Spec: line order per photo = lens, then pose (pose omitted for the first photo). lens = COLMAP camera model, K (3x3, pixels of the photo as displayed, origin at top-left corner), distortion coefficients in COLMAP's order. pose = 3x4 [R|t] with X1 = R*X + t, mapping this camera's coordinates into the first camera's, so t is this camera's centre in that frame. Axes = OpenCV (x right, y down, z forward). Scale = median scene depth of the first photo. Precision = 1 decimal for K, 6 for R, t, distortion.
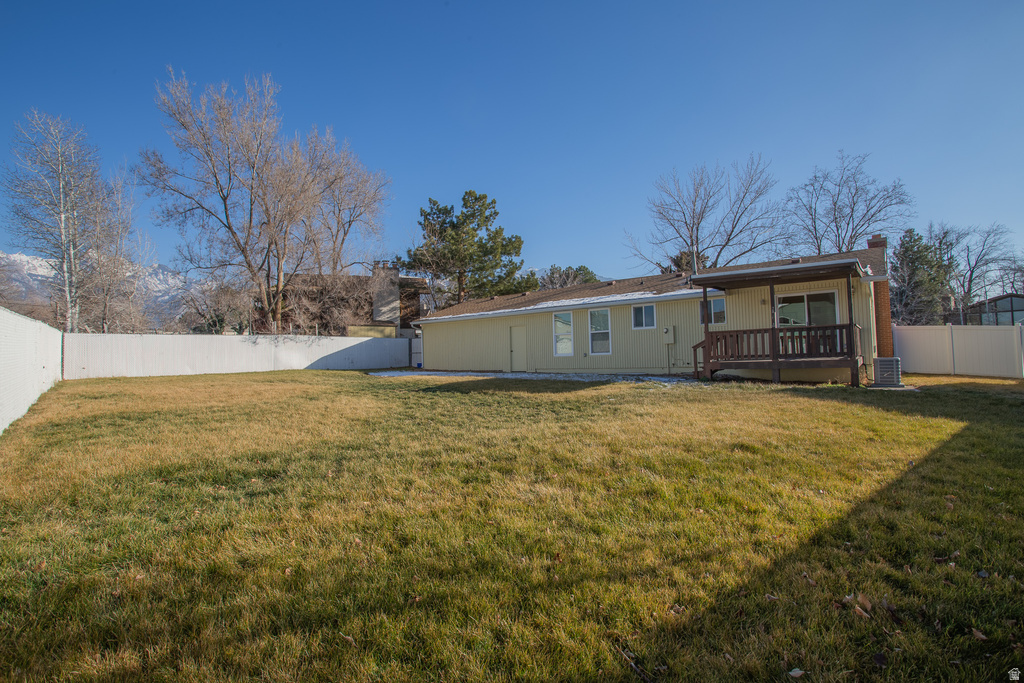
lens RADIAL K [[500.5, 0, 508.2], [0, 500.5, 337.6], [0, 0, 1]] dist [-0.080128, 0.034454]
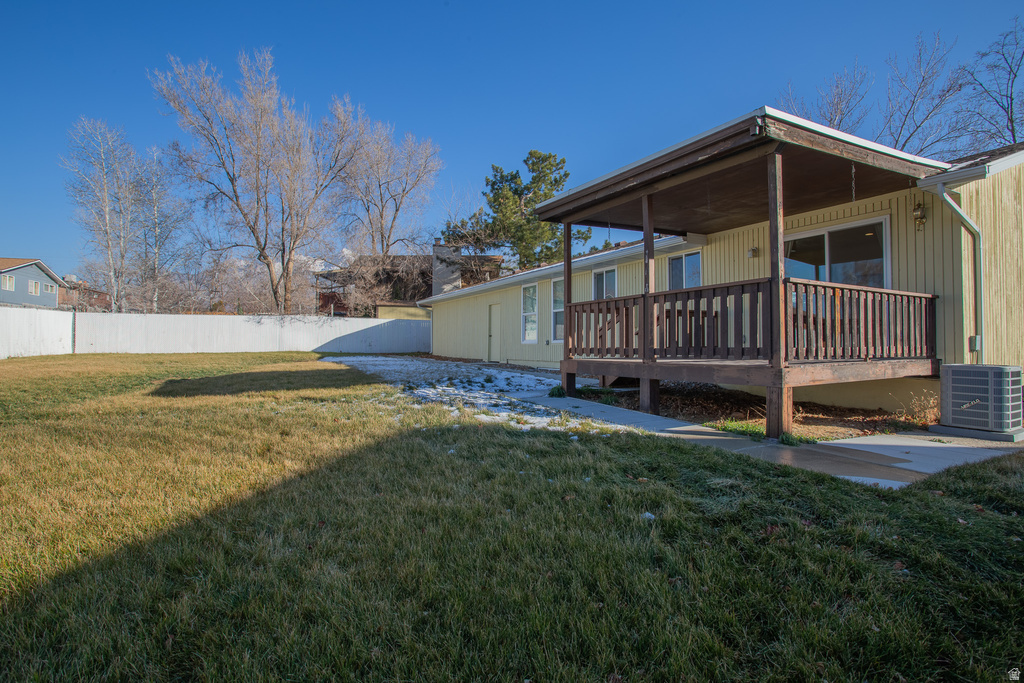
lens RADIAL K [[500.5, 0, 508.2], [0, 500.5, 337.6], [0, 0, 1]] dist [-0.080128, 0.034454]
pose [[0.921720, 0.020125, -0.387332, 0.334936], [-0.009220, 0.999508, 0.029990, 0.005570], [0.387745, -0.024071, 0.921452, 0.271862]]
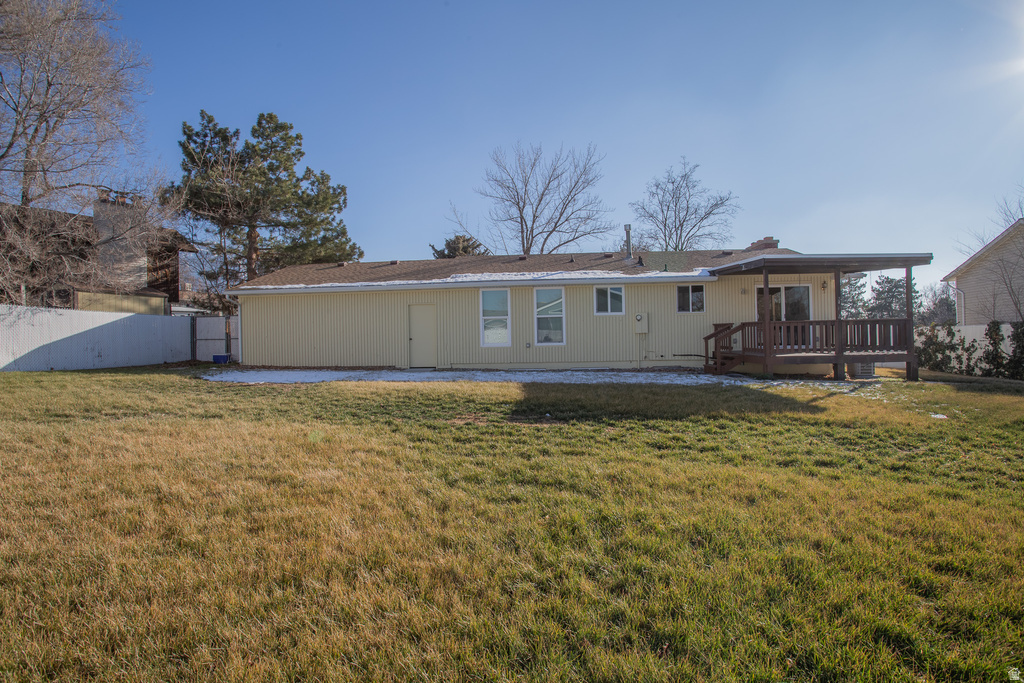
lens RADIAL K [[500.5, 0, 508.2], [0, 500.5, 337.6], [0, 0, 1]] dist [-0.080128, 0.034454]
pose [[0.824615, 0.011026, 0.565586, -0.276892], [-0.026480, 0.999466, 0.019124, 0.007325], [-0.565074, -0.030747, 0.824467, 0.325106]]
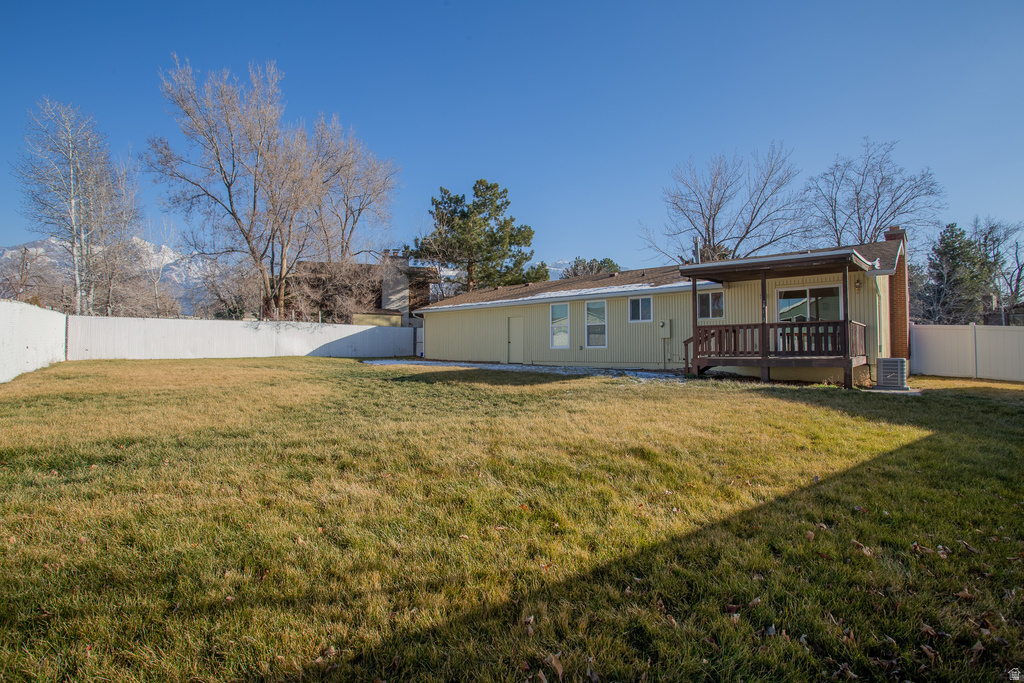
lens RADIAL K [[500.5, 0, 508.2], [0, 500.5, 337.6], [0, 0, 1]] dist [-0.080128, 0.034454]
pose [[0.998158, 0.021561, -0.056704, 0.059047], [-0.020634, 0.999645, 0.016880, 0.001158], [0.057047, -0.015679, 0.998248, 0.018983]]
